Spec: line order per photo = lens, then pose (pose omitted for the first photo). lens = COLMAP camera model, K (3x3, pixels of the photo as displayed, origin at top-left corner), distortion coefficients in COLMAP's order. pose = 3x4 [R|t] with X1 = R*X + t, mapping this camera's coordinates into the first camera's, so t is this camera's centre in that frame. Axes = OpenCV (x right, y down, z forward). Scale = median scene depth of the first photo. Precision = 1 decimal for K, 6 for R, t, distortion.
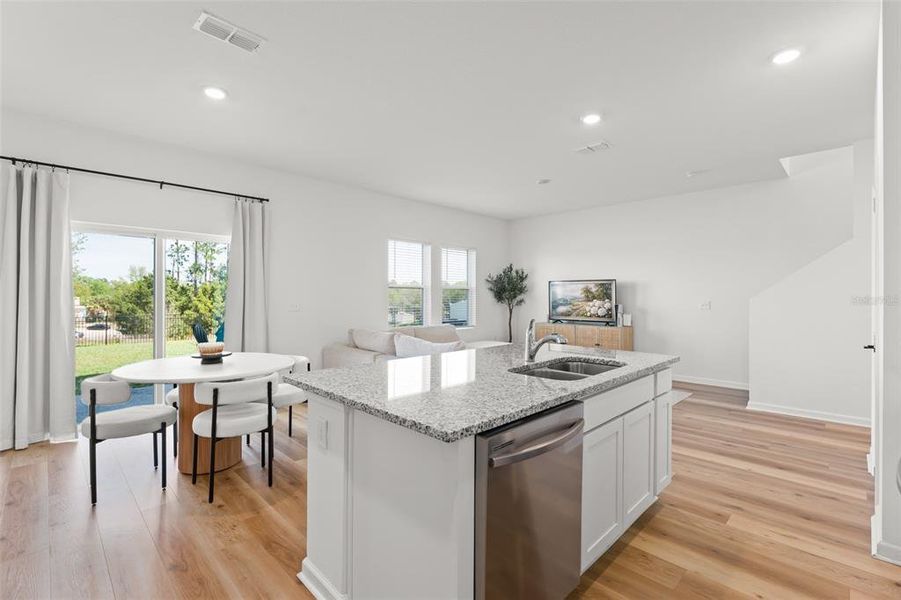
lens RADIAL K [[407.5, 0, 447.0], [0, 407.5, 294.3], [0, 0, 1]] dist [-0.003054, 0.000495]
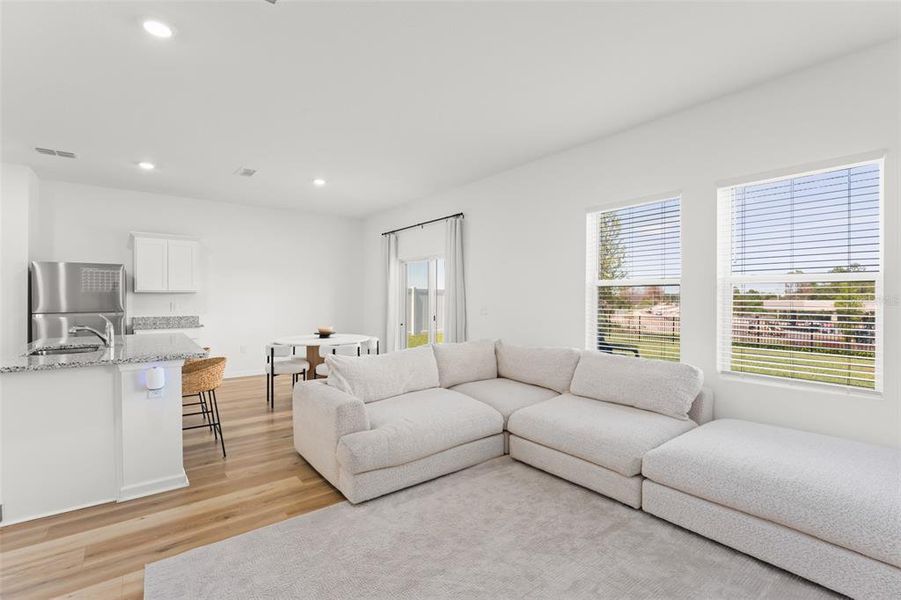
lens RADIAL K [[405.8, 0, 449.3], [0, 405.8, 300.9], [0, 0, 1]] dist [-0.001694, -0.000075]
pose [[-0.126249, 0.004293, -0.991989, 0.482425], [0.001753, 0.999990, 0.004104, 0.002746], [0.991997, -0.001221, -0.126256, 0.794993]]
